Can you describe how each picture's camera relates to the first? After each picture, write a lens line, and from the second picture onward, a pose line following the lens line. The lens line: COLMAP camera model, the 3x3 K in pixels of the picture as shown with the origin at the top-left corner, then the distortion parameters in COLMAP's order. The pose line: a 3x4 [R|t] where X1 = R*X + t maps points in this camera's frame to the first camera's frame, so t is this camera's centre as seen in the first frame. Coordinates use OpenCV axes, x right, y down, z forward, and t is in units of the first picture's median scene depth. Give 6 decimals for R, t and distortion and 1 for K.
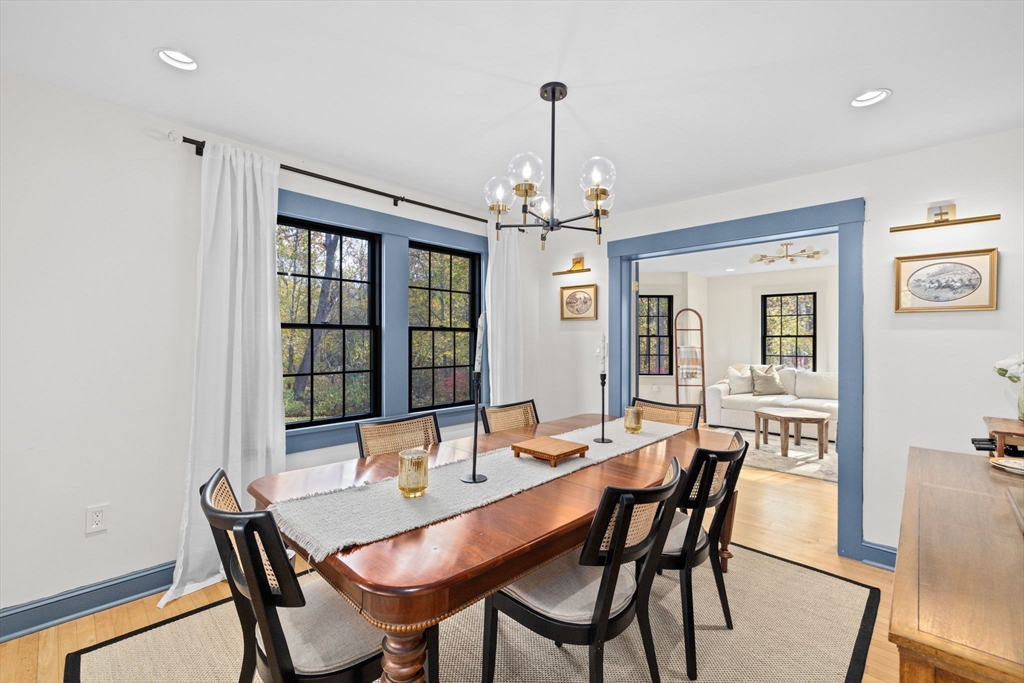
lens RADIAL K [[440.5, 0, 506.6], [0, 440.5, 342.4], [0, 0, 1]] dist [-0.001521, -0.000480]
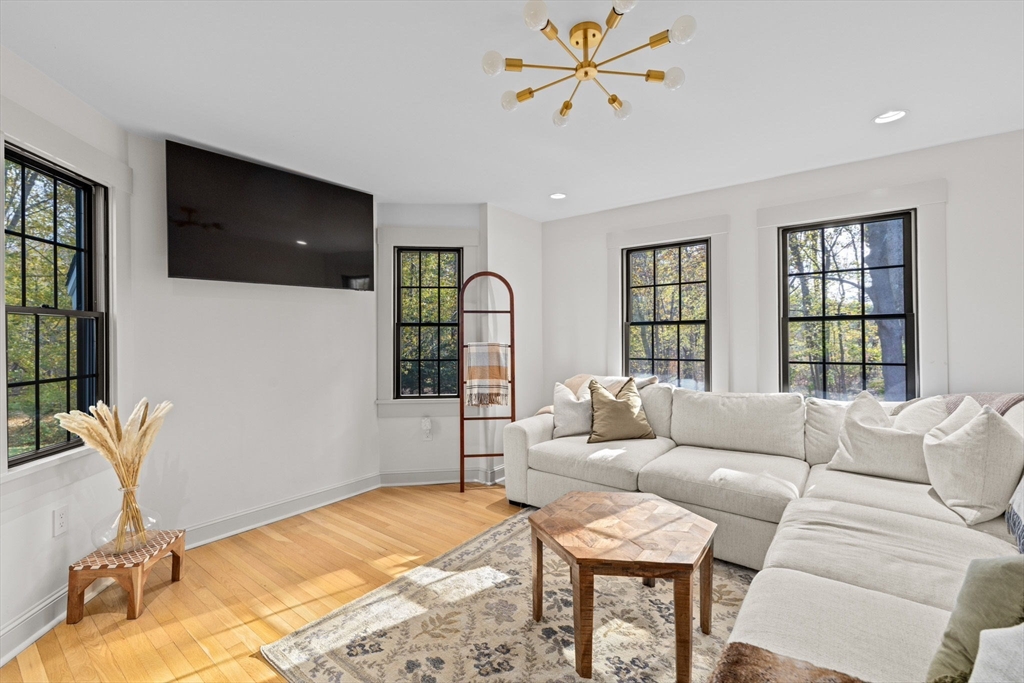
lens RADIAL K [[440.5, 0, 512.3], [0, 440.5, 339.1], [0, 0, 1]] dist [-0.001521, -0.000480]
pose [[0.992243, -0.009801, 0.123926, 0.383455], [0.009988, 0.999950, -0.000887, 0.005138], [-0.123911, 0.002118, 0.992291, 0.483240]]
